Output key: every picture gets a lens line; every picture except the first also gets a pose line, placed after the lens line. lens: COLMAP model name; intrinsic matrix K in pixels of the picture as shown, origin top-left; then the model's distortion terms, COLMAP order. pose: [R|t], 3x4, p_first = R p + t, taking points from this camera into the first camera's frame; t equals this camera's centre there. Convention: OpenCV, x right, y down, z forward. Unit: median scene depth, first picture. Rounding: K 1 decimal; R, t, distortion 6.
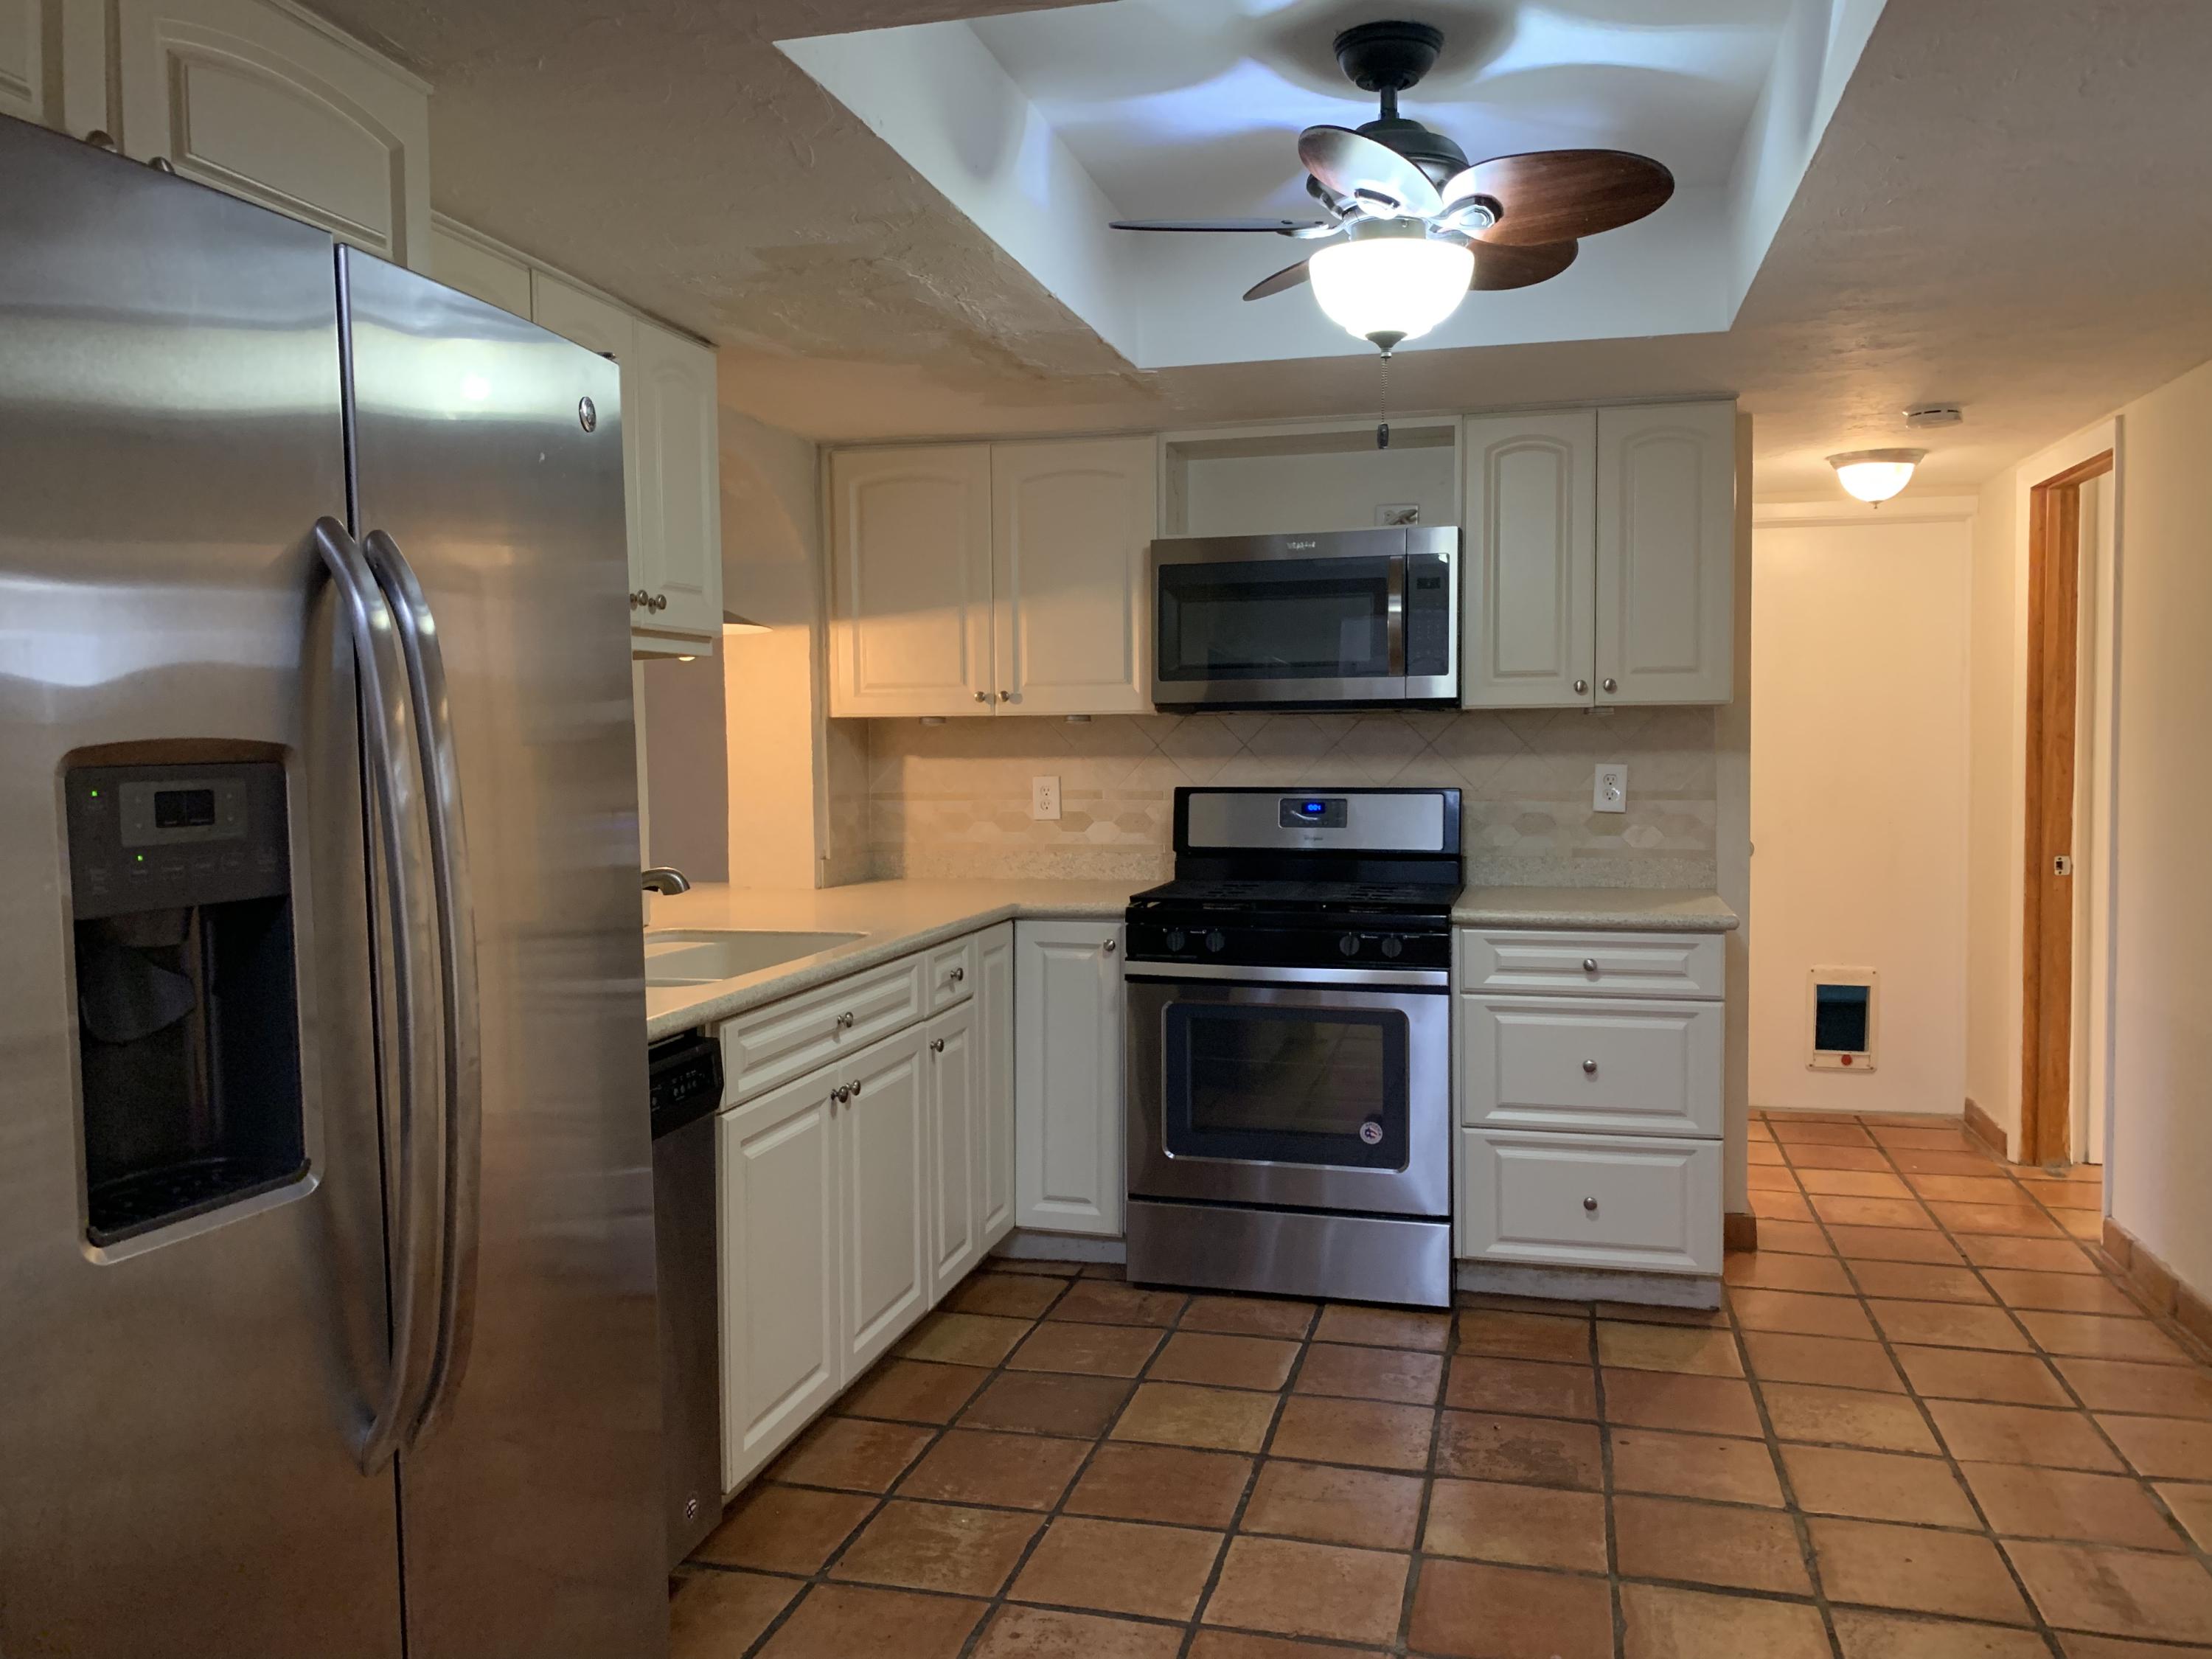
lens RADIAL K [[1705.2, 0, 1106.7], [0, 1705.2, 795.9], [0, 0, 1]] dist [0.032179, 0.000941]
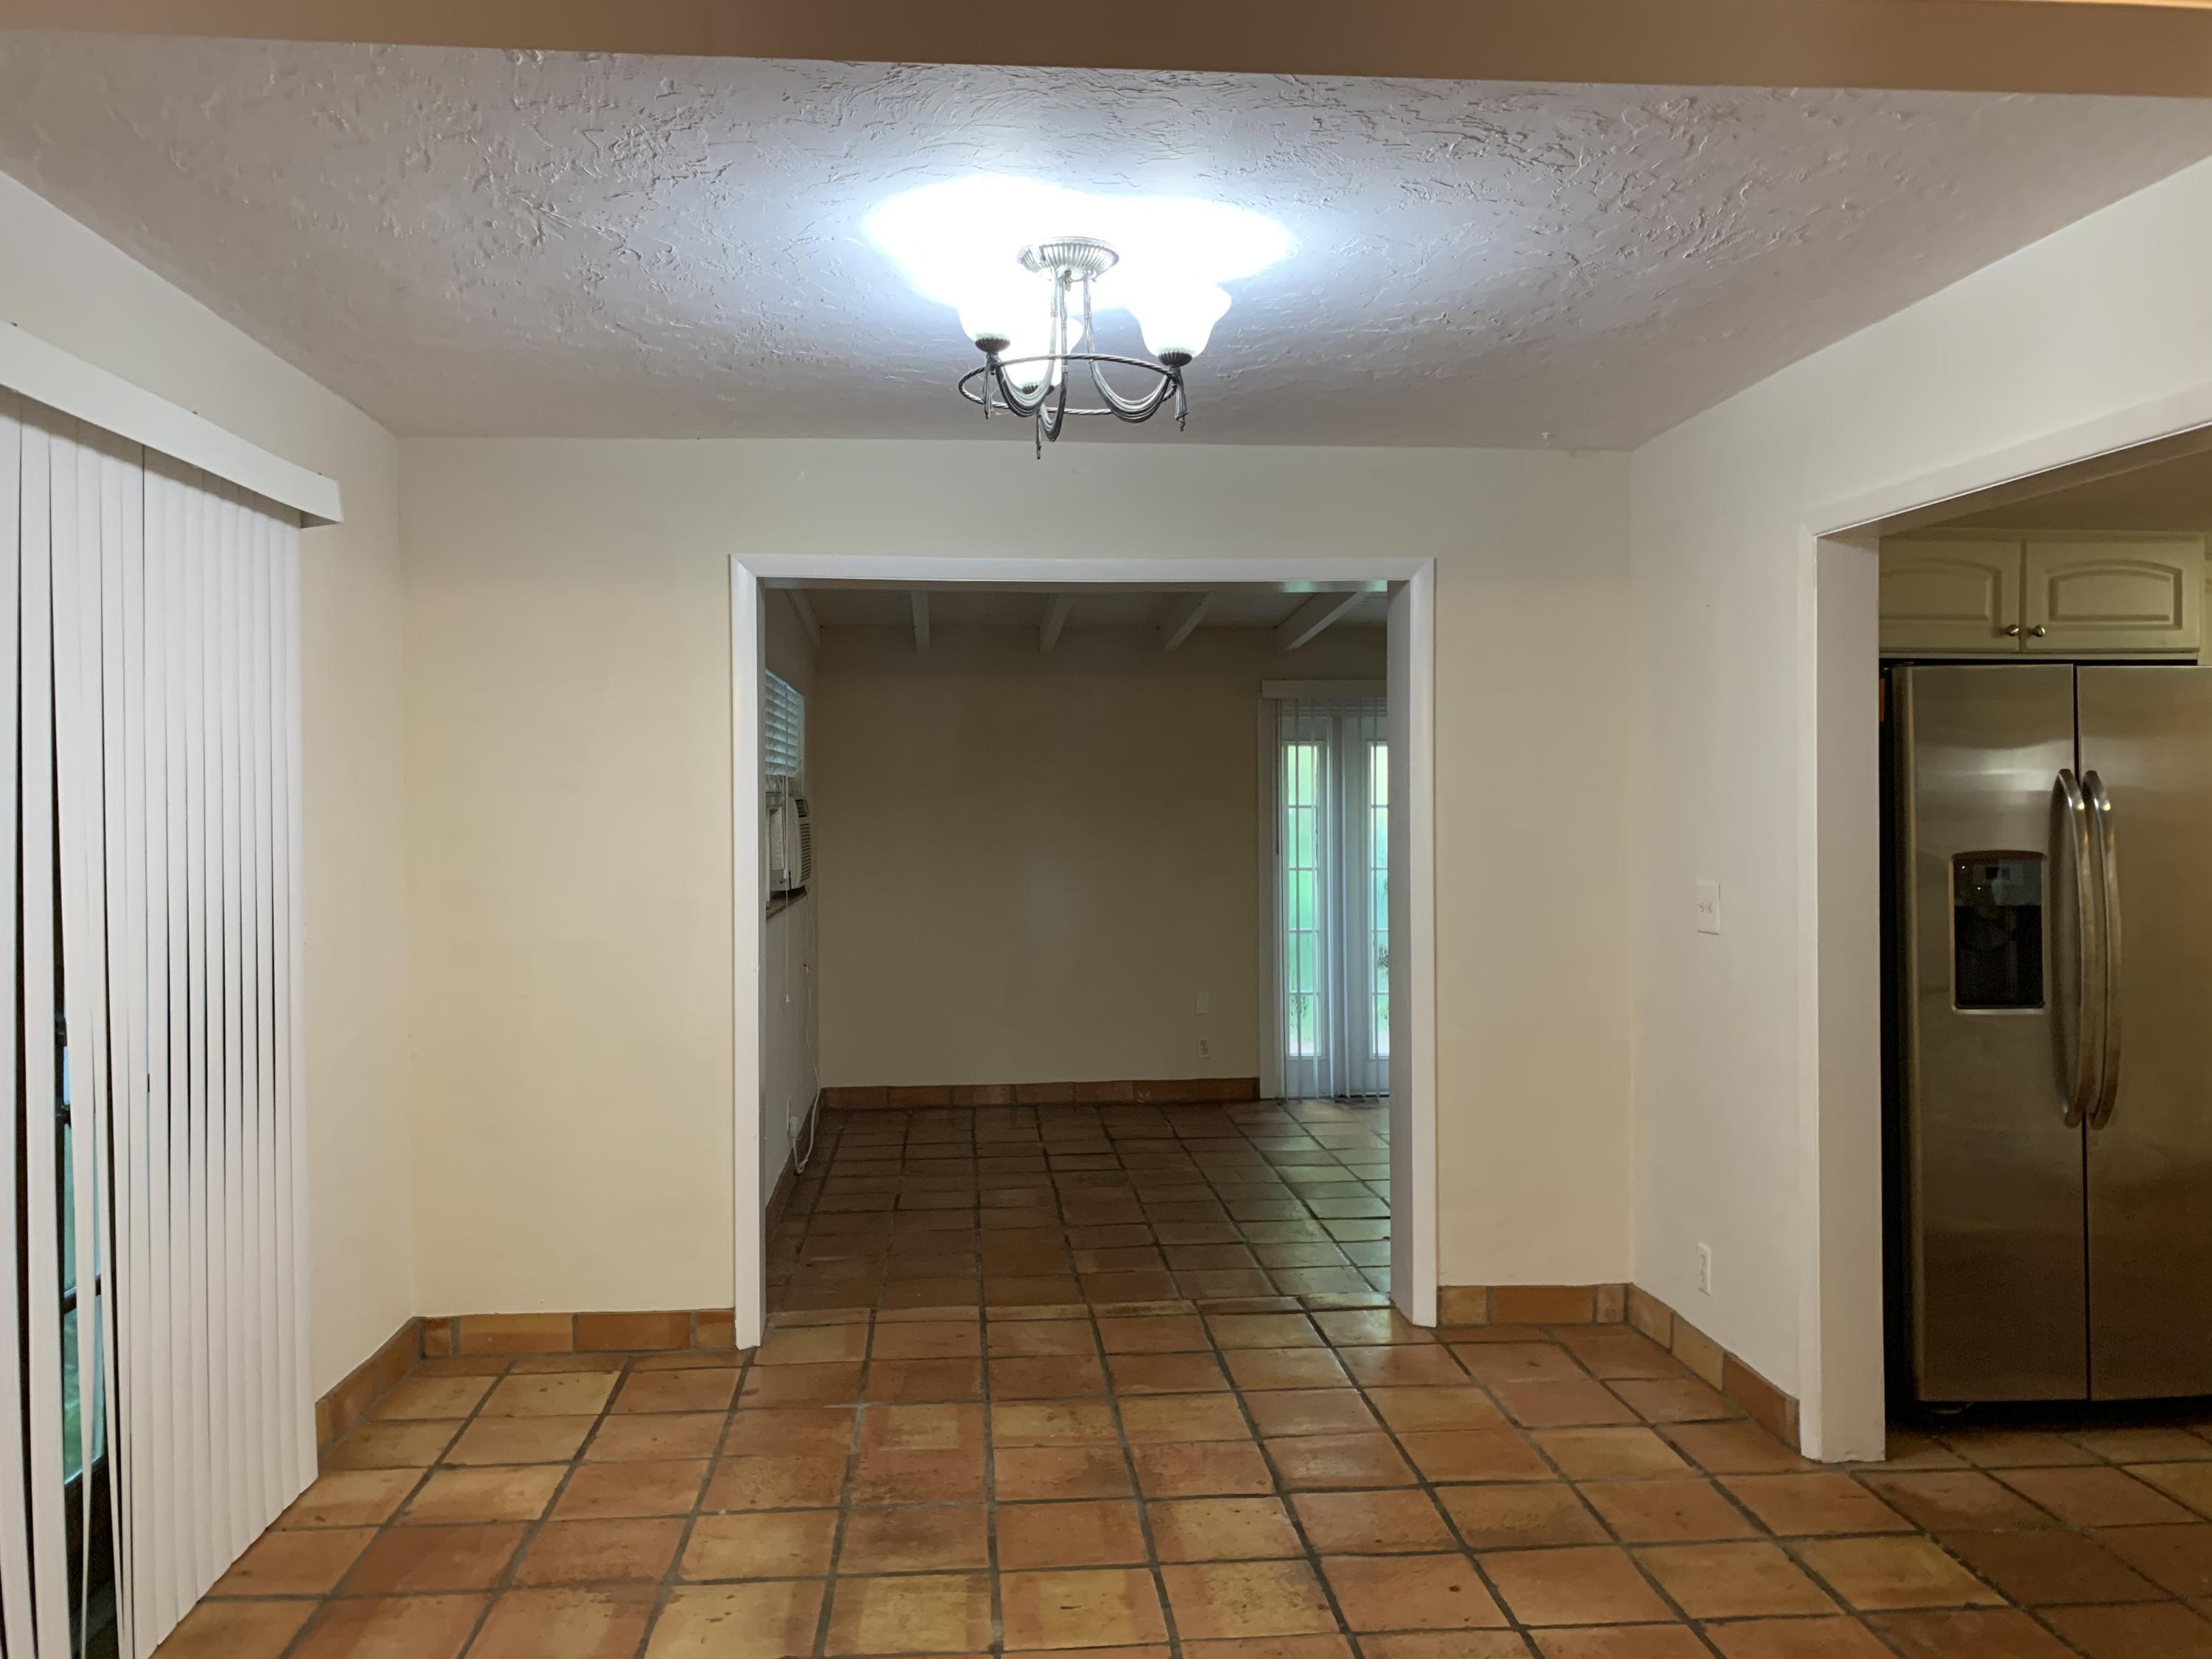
lens RADIAL K [[1726.6, 0, 1111.6], [0, 1726.6, 801.0], [0, 0, 1]] dist [0.000241, 0.004411]
pose [[0.341821, 0.016411, -0.939622, 0.768667], [-0.036465, 0.999326, 0.004189, -0.032682], [0.939057, 0.032831, 0.342190, -0.646491]]
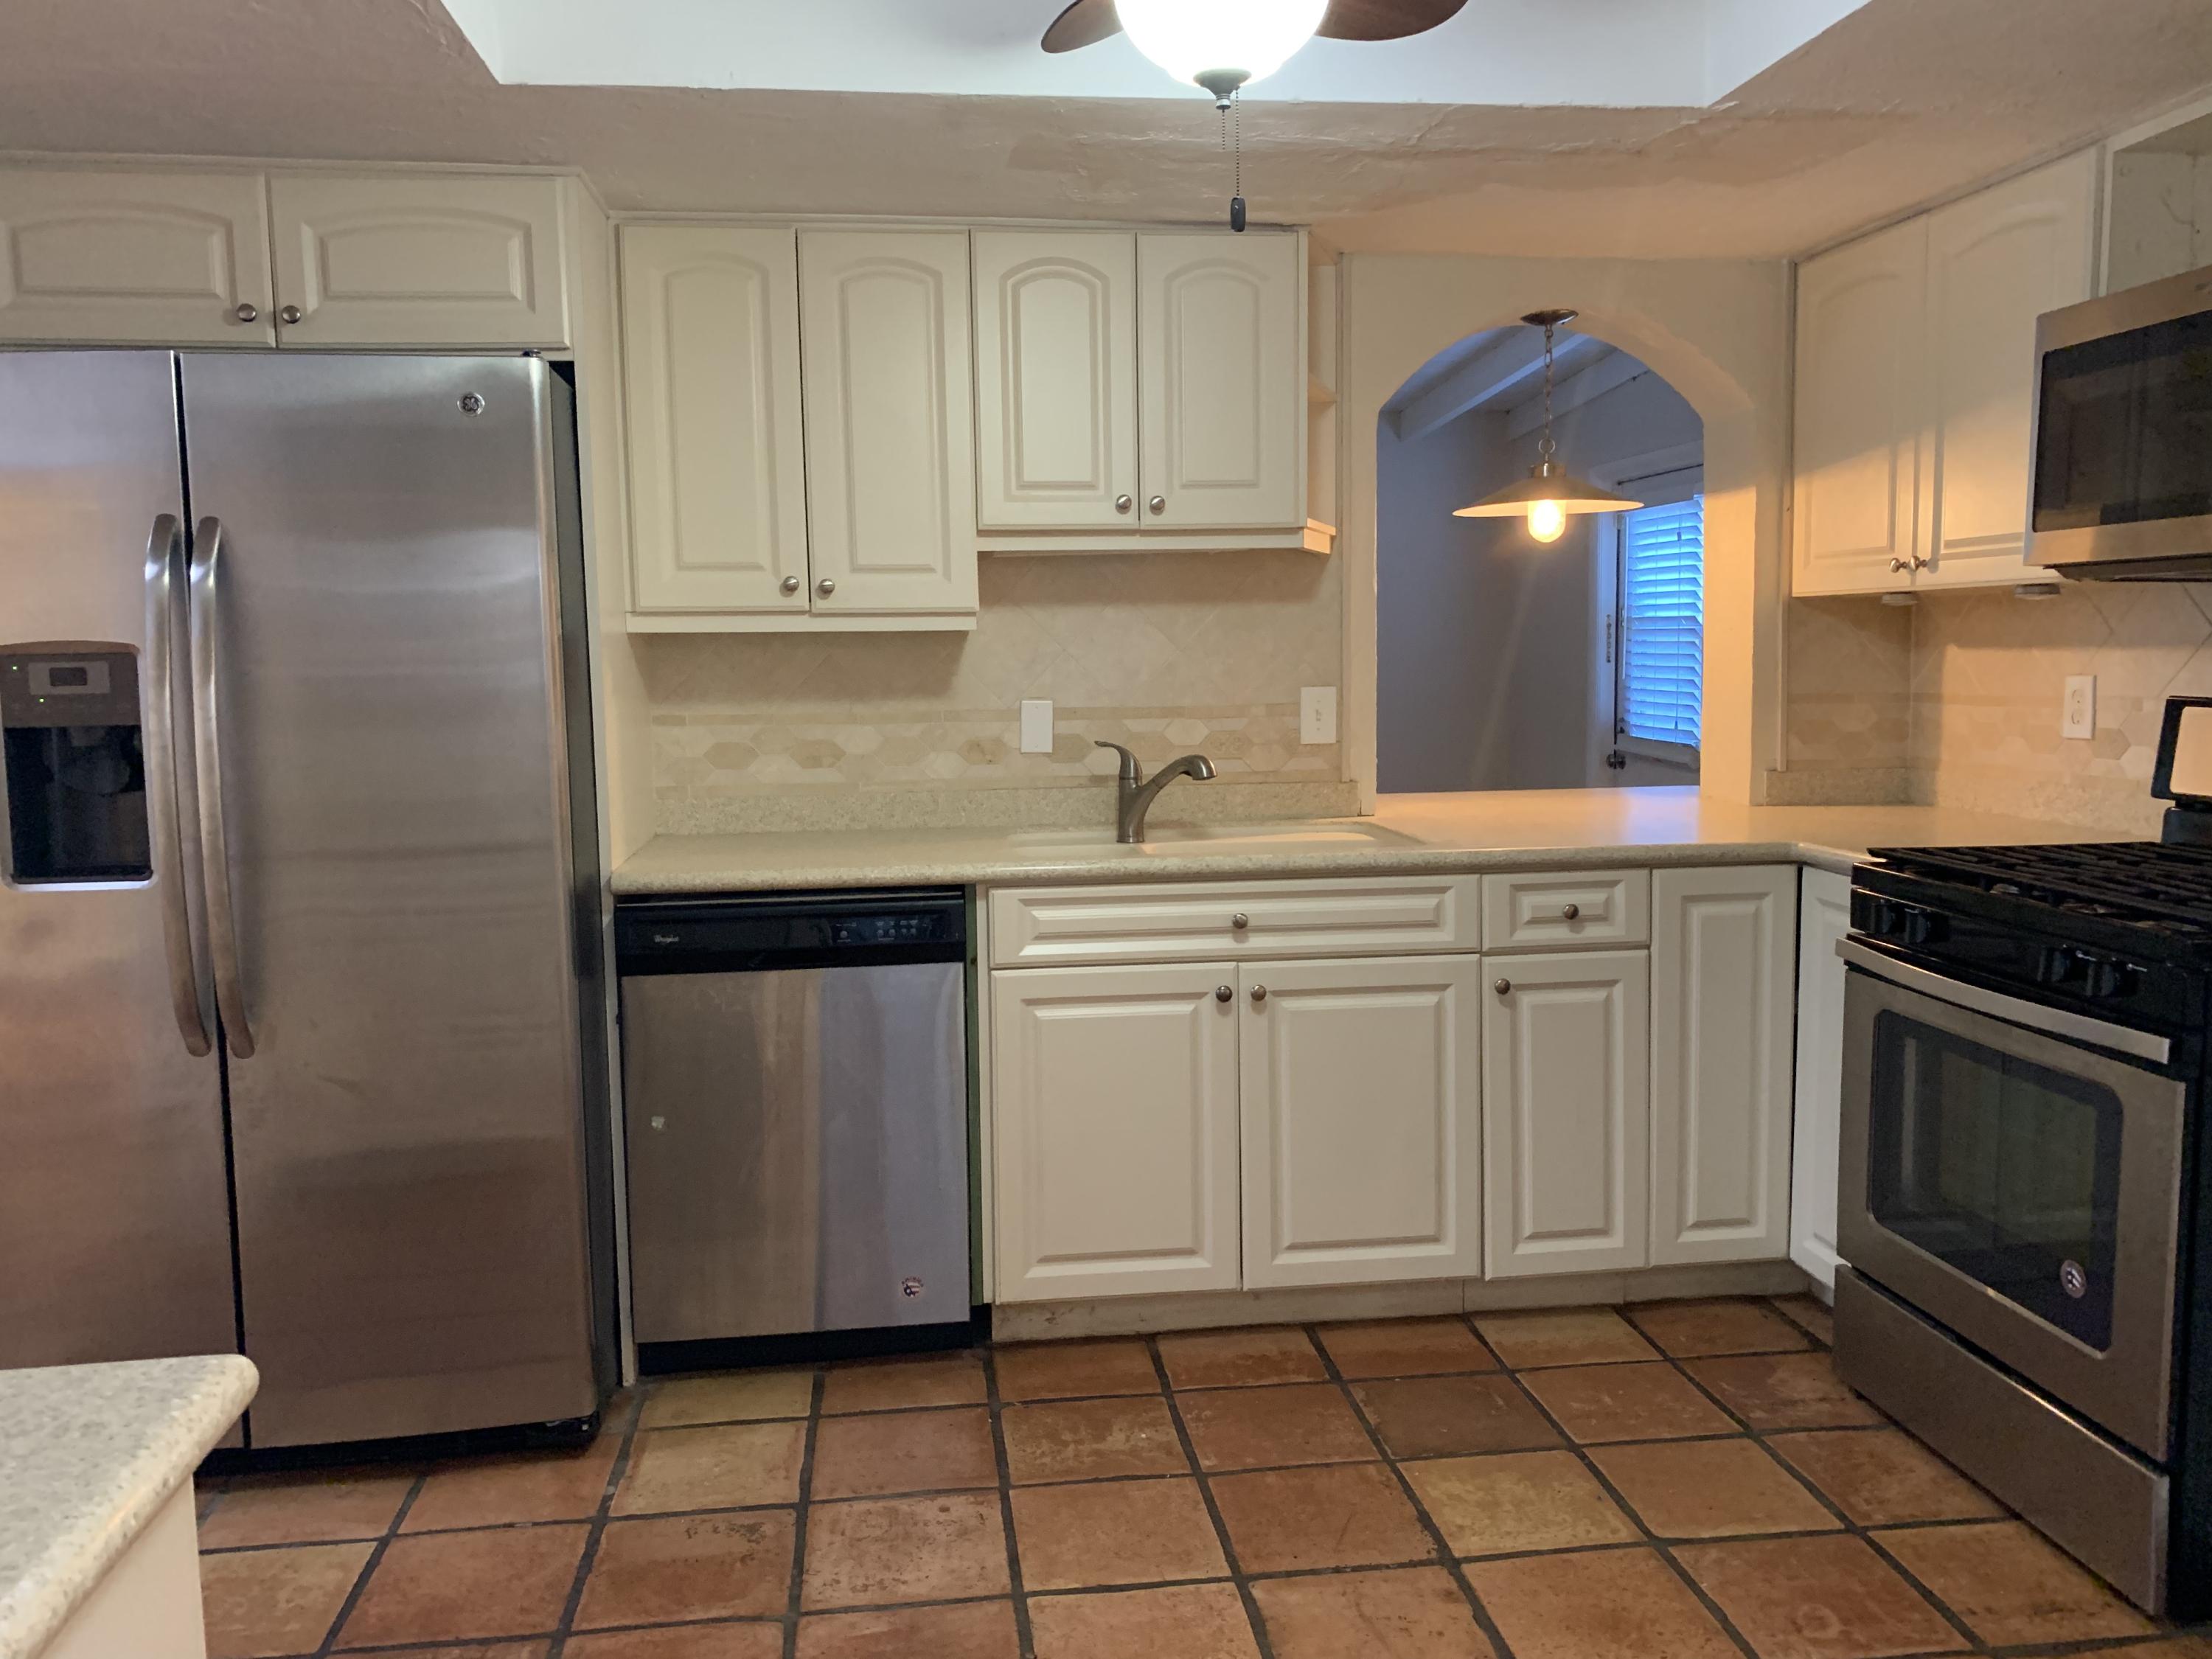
lens RADIAL K [[1726.6, 0, 1111.6], [0, 1726.6, 801.0], [0, 0, 1]] dist [0.000241, 0.004411]
pose [[0.368922, 0.087943, -0.925291, 0.758971], [-0.021966, 0.996061, 0.085912, -0.020421], [0.929201, -0.011370, 0.369400, 0.601898]]
